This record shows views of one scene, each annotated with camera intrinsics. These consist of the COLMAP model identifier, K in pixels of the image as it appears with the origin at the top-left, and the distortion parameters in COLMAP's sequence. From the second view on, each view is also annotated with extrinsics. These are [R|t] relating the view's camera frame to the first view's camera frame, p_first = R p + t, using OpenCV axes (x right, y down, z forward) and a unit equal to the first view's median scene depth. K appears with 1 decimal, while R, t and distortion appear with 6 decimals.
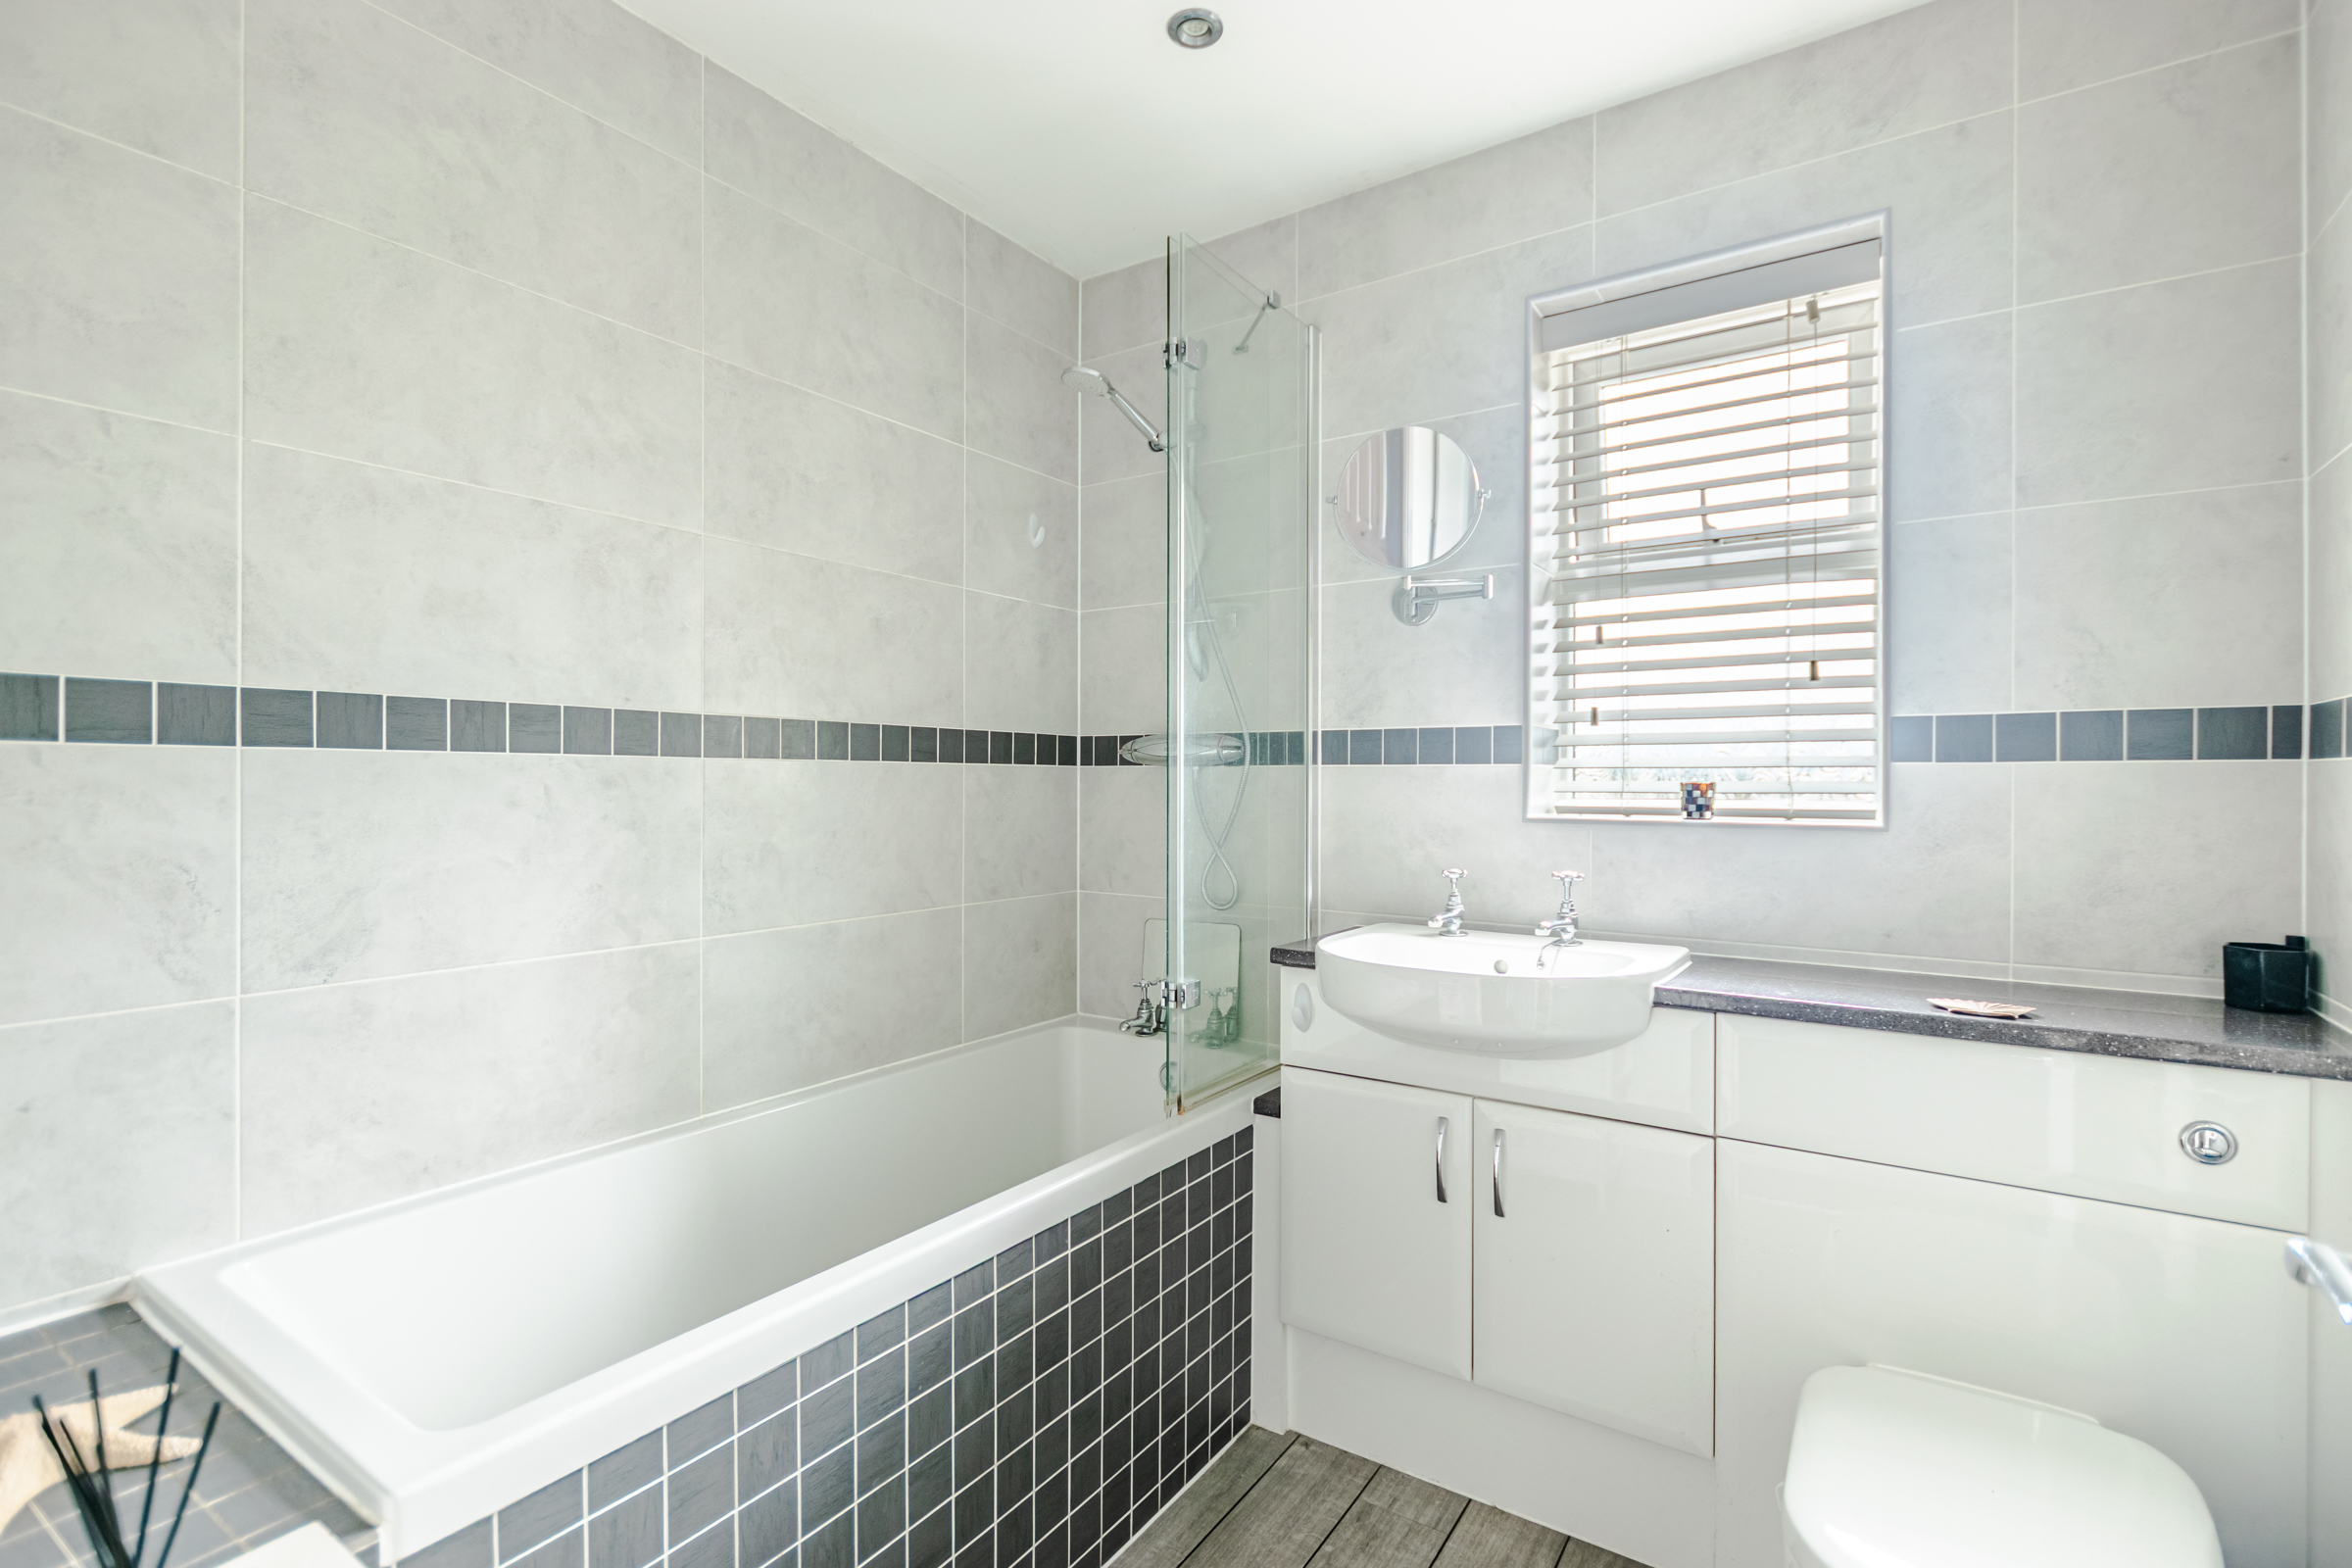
lens RADIAL K [[1081.6, 0, 1173.0], [0, 1081.6, 787.8], [0, 0, 1]] dist [-0.012065, -0.000193]
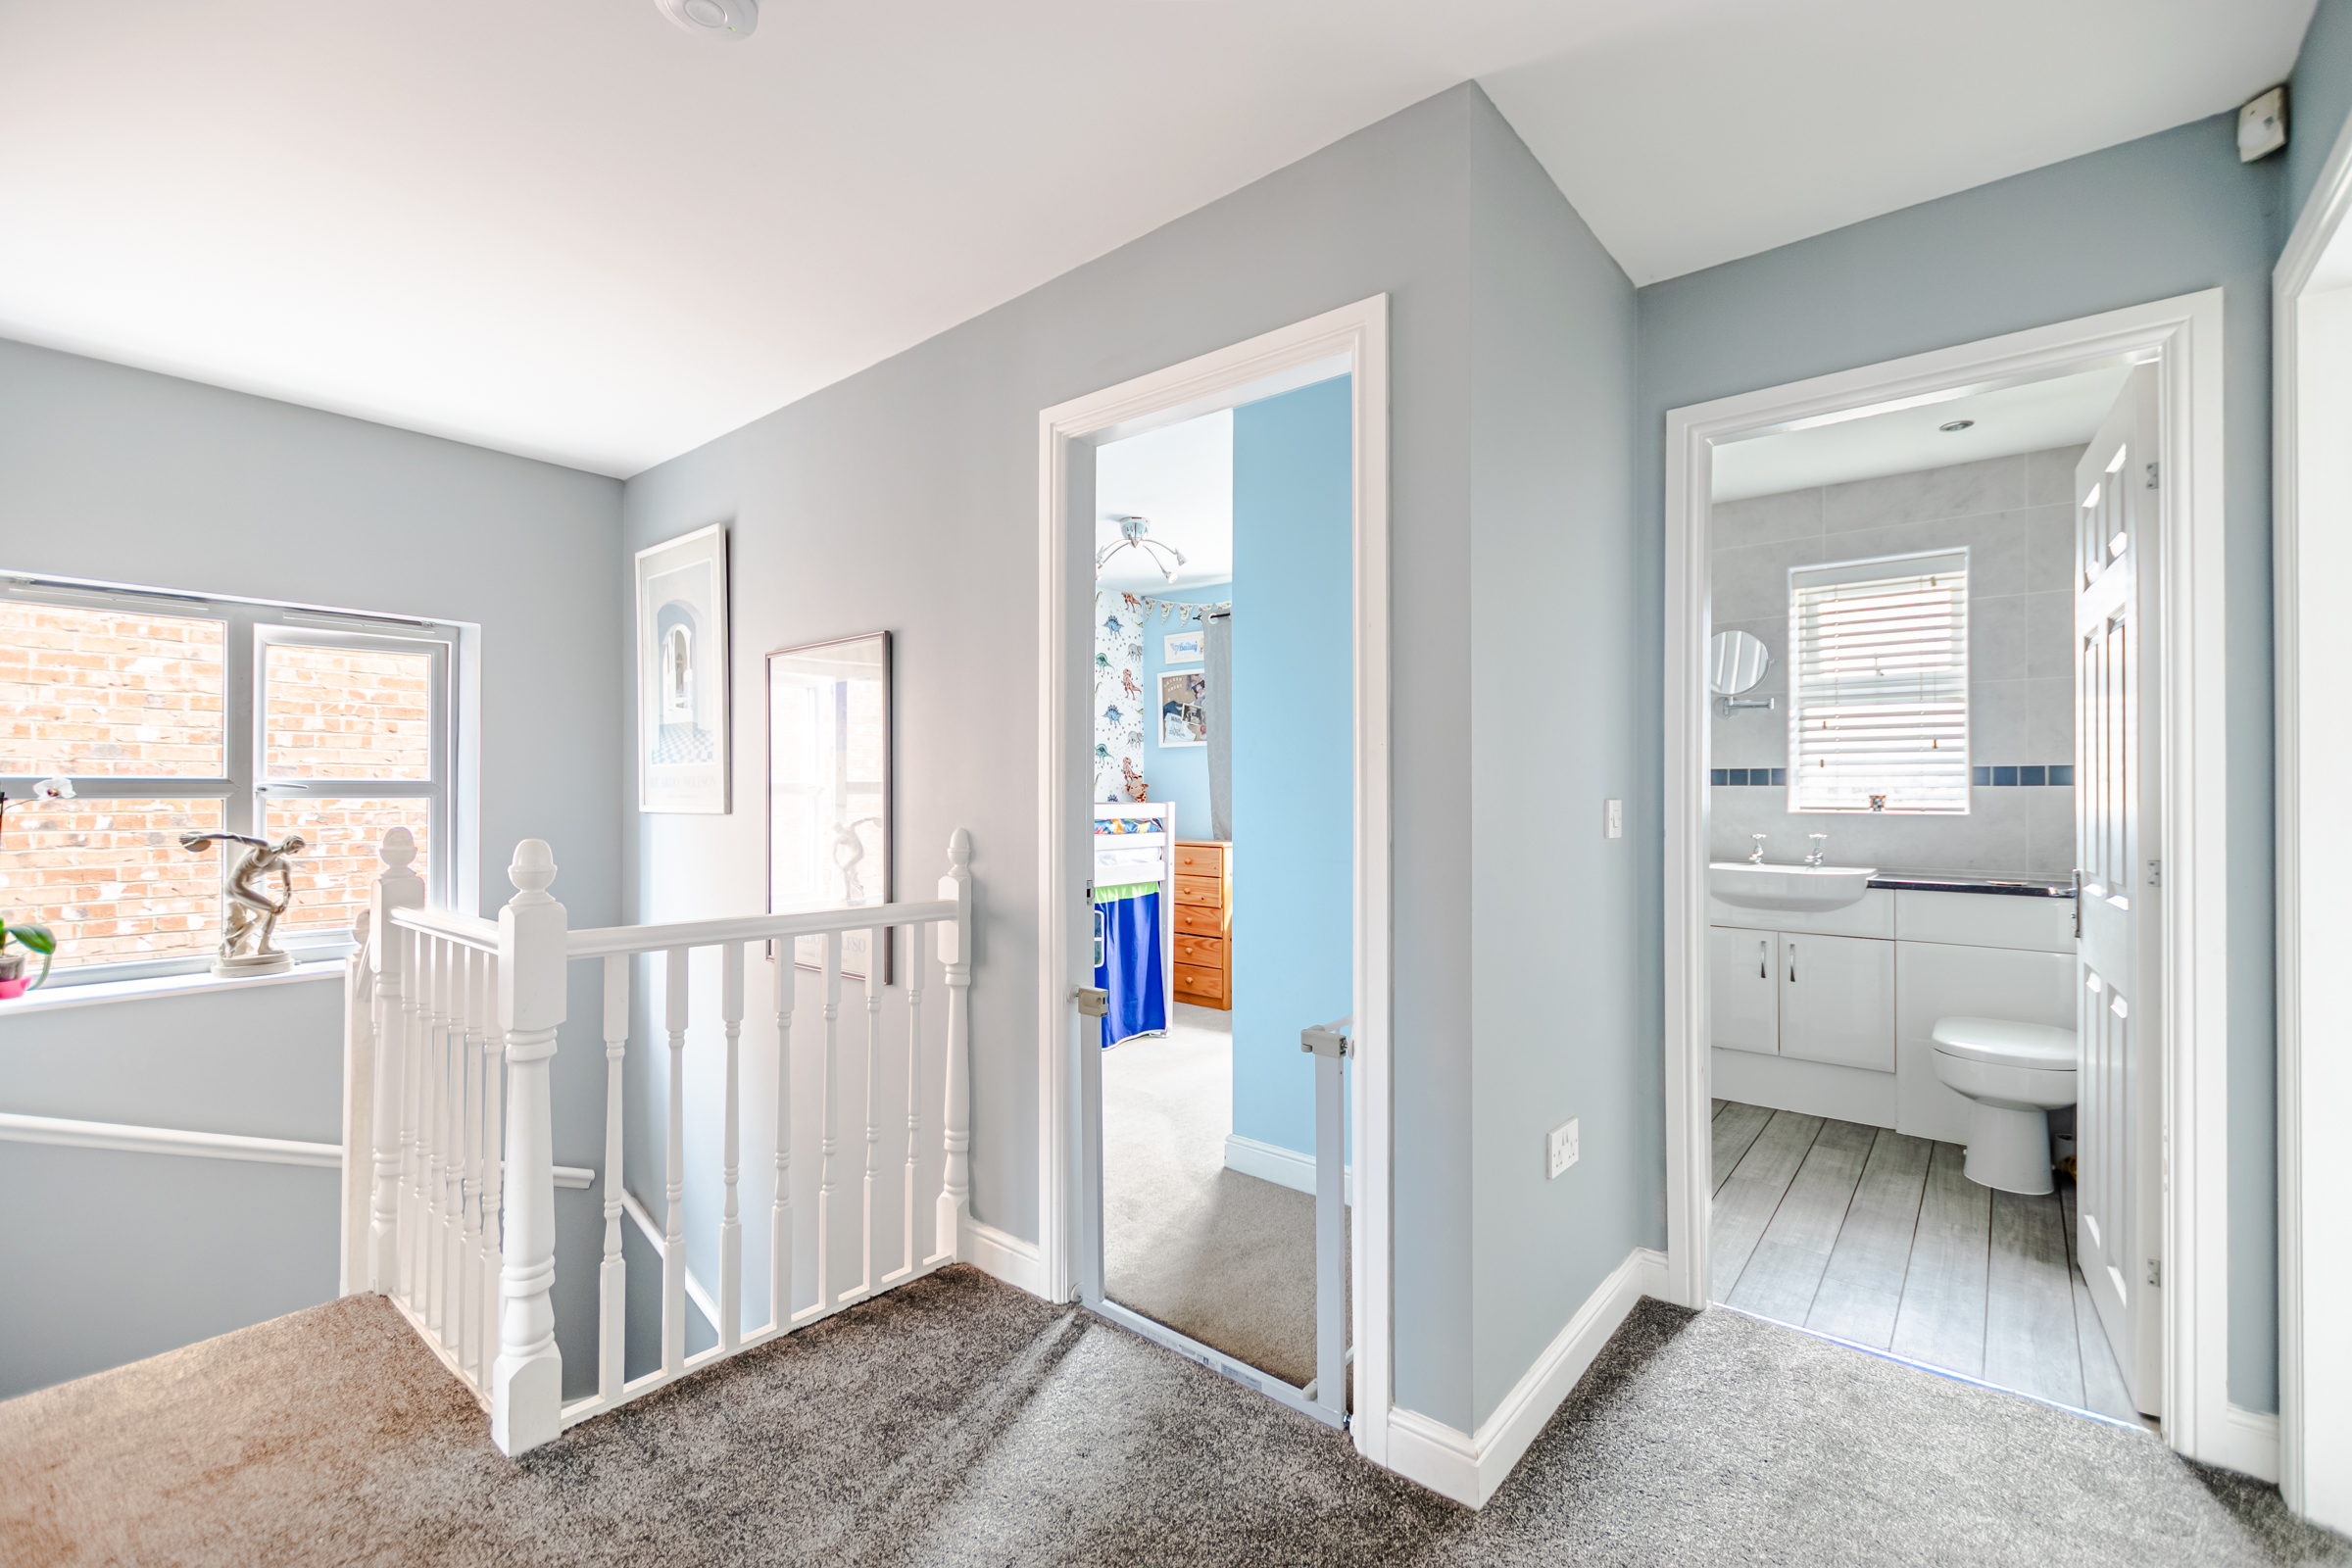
lens RADIAL K [[1015.7, 0, 1179.5], [0, 1015.7, 783.0], [0, 0, 1]] dist [0.008601, -0.001069]
pose [[0.995655, -0.001795, -0.093104, -0.718047], [0.000110, 0.999836, -0.018101, 0.008464], [0.093121, 0.018012, 0.995492, -1.169322]]
